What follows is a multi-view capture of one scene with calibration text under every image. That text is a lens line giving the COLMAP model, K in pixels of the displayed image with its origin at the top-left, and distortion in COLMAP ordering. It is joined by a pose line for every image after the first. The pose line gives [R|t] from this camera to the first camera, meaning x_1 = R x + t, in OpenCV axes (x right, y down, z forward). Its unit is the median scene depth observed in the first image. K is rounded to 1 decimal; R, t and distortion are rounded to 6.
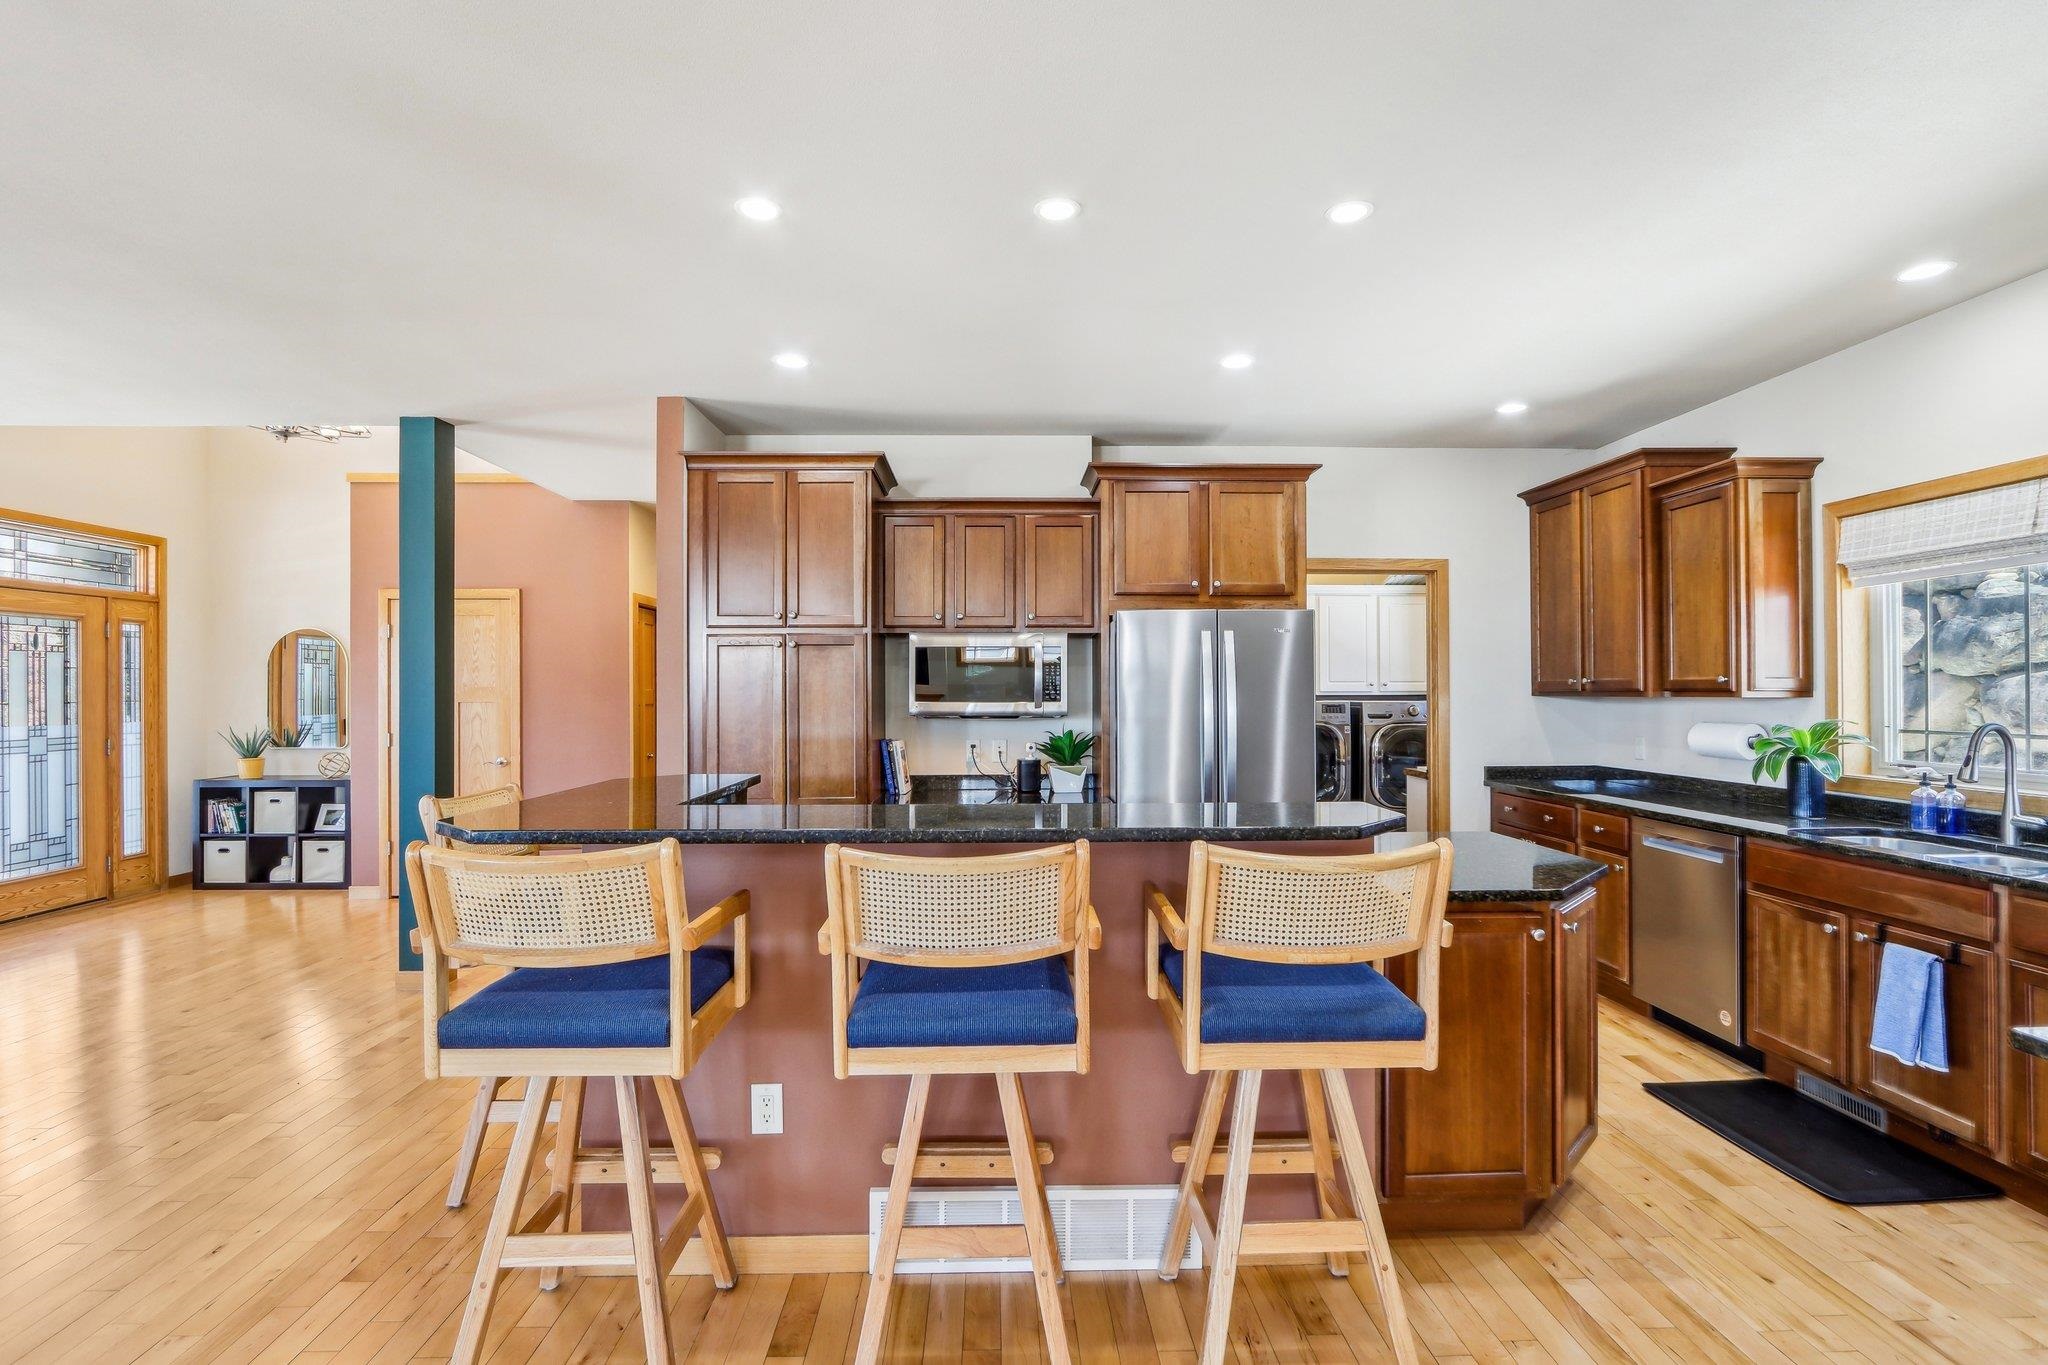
lens RADIAL K [[971.9, 0, 1021.2], [0, 971.9, 680.4], [0, 0, 1]] dist [-0.021373, 0.005794]
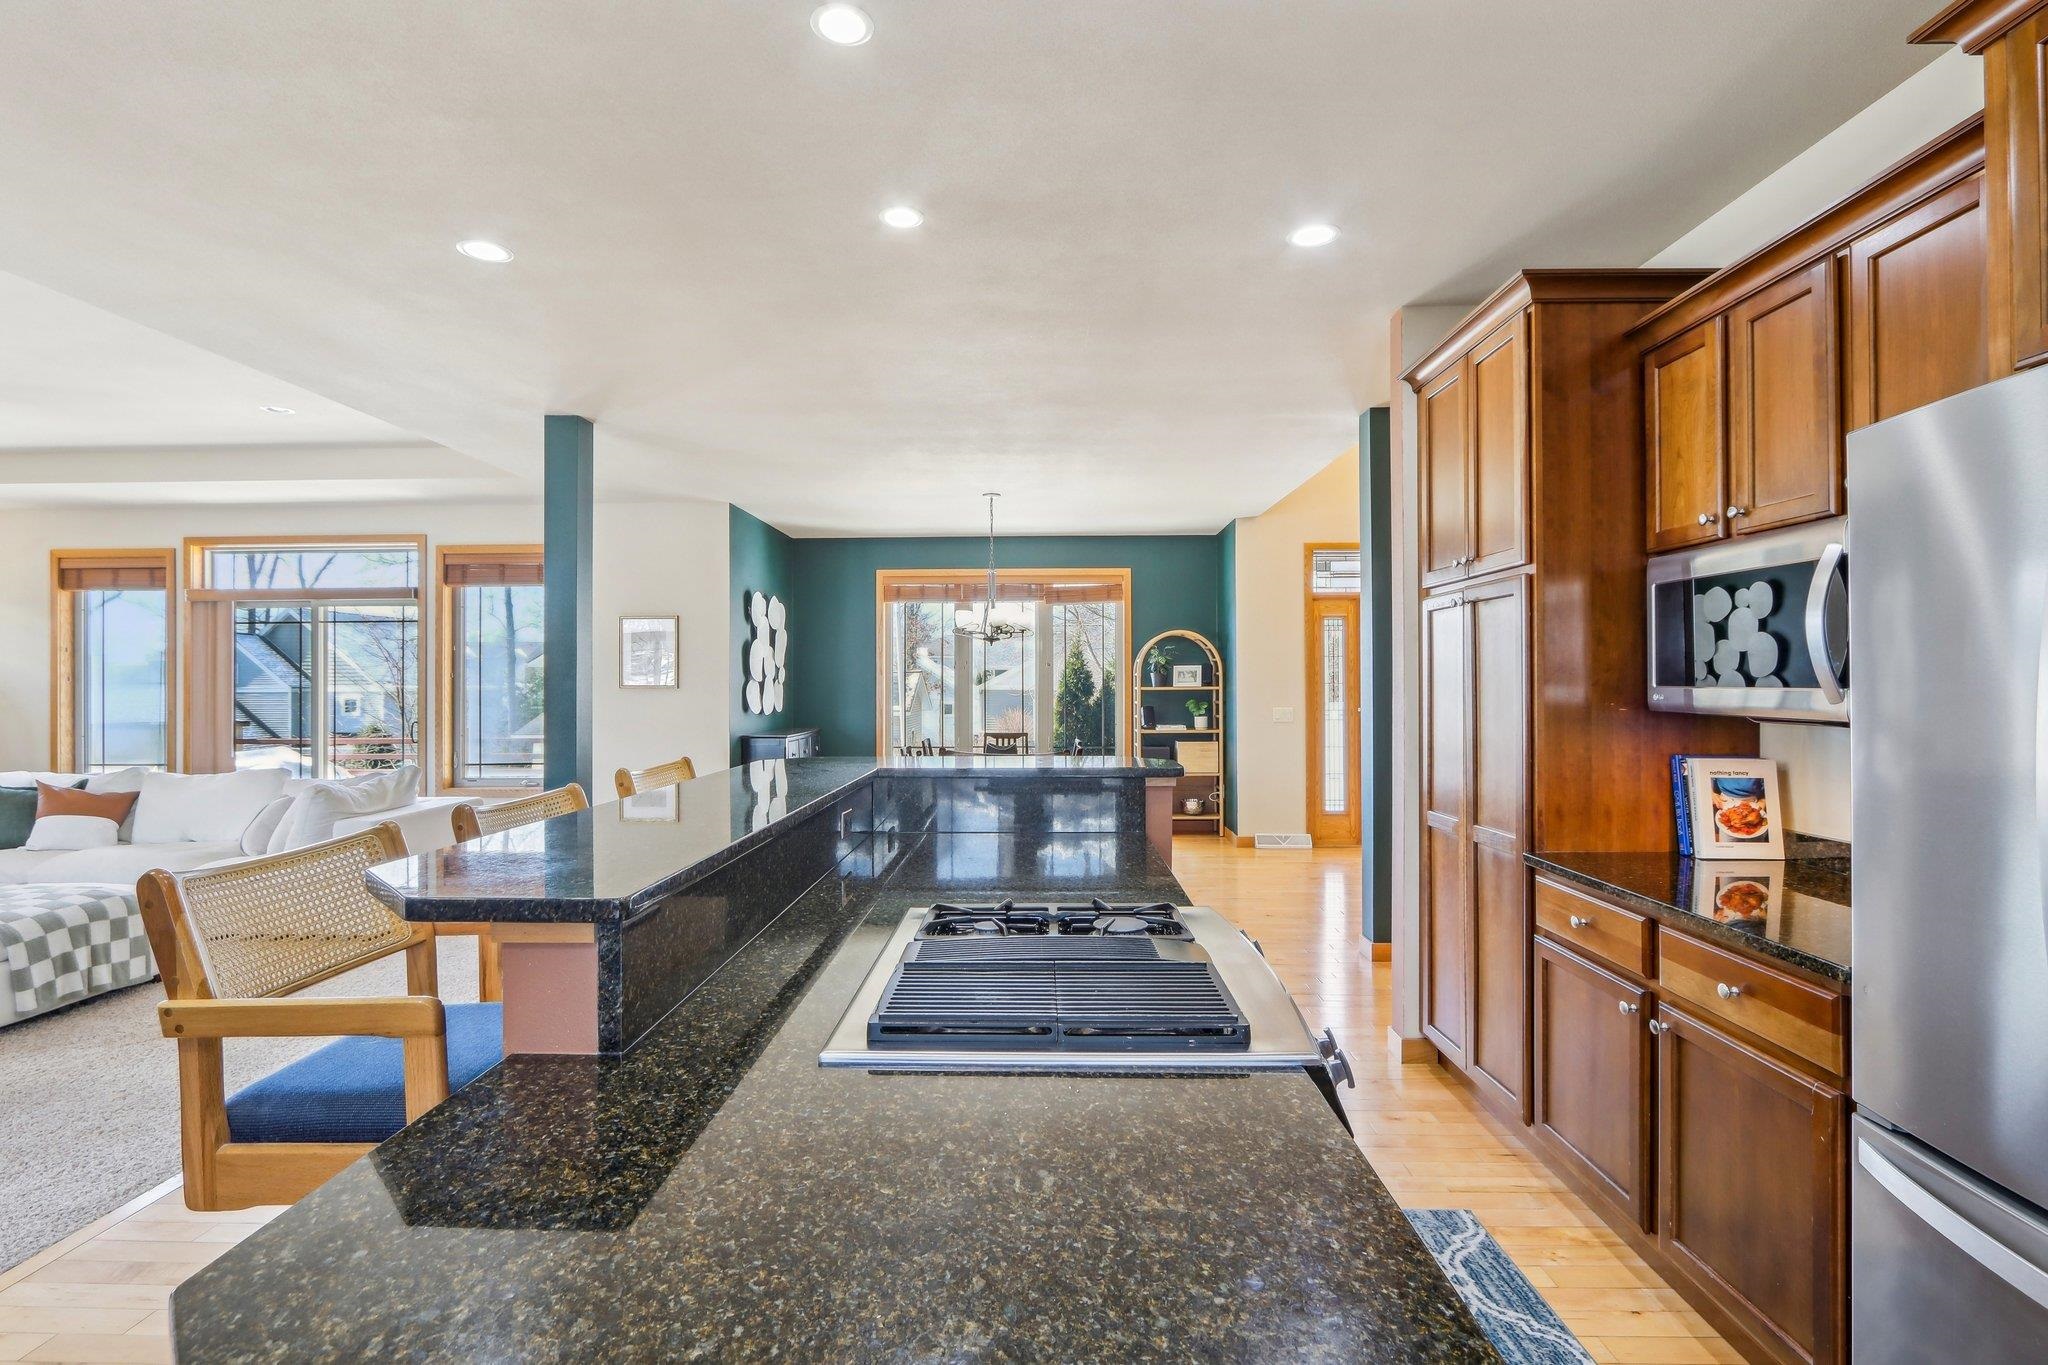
lens RADIAL K [[971.9, 0, 1022.0], [0, 971.9, 679.0], [0, 0, 1]] dist [-0.021373, 0.005794]
pose [[-0.050569, 0.000315, -0.998720, 0.320233], [0.012141, 0.999926, -0.000300, 0.009776], [0.998647, -0.012140, -0.050570, 0.489904]]
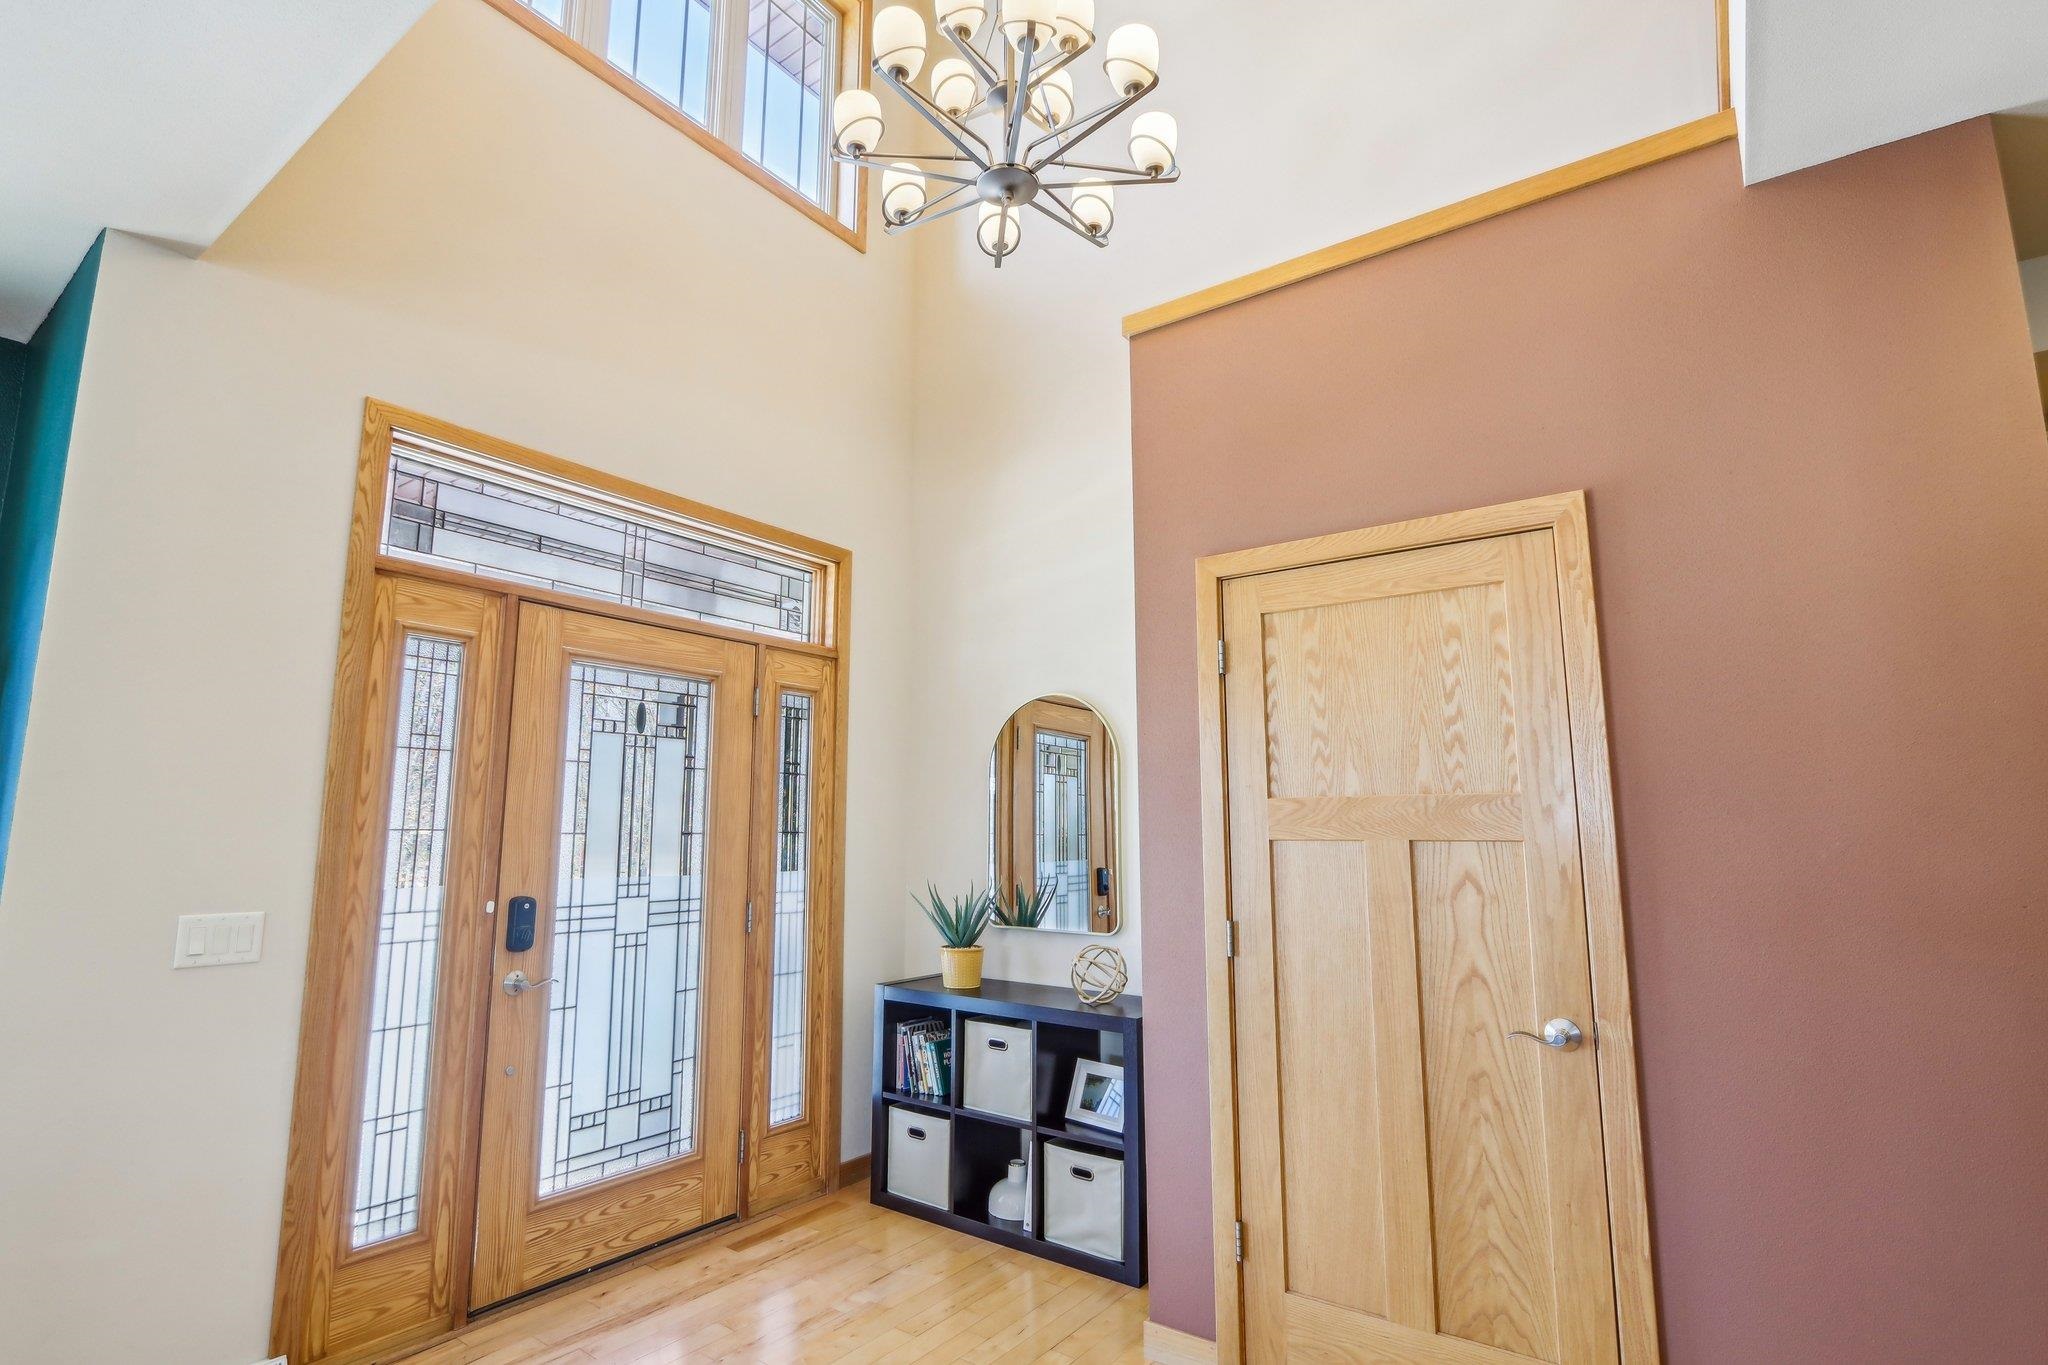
lens RADIAL K [[971.9, 0, 1012.2], [0, 971.9, 688.5], [0, 0, 1]] dist [-0.021373, 0.005794]
pose [[0.785603, -0.085269, -0.612827, -0.495522], [-0.000490, 0.990372, -0.138429, 0.017318], [0.618731, 0.109051, 0.777998, 0.656929]]
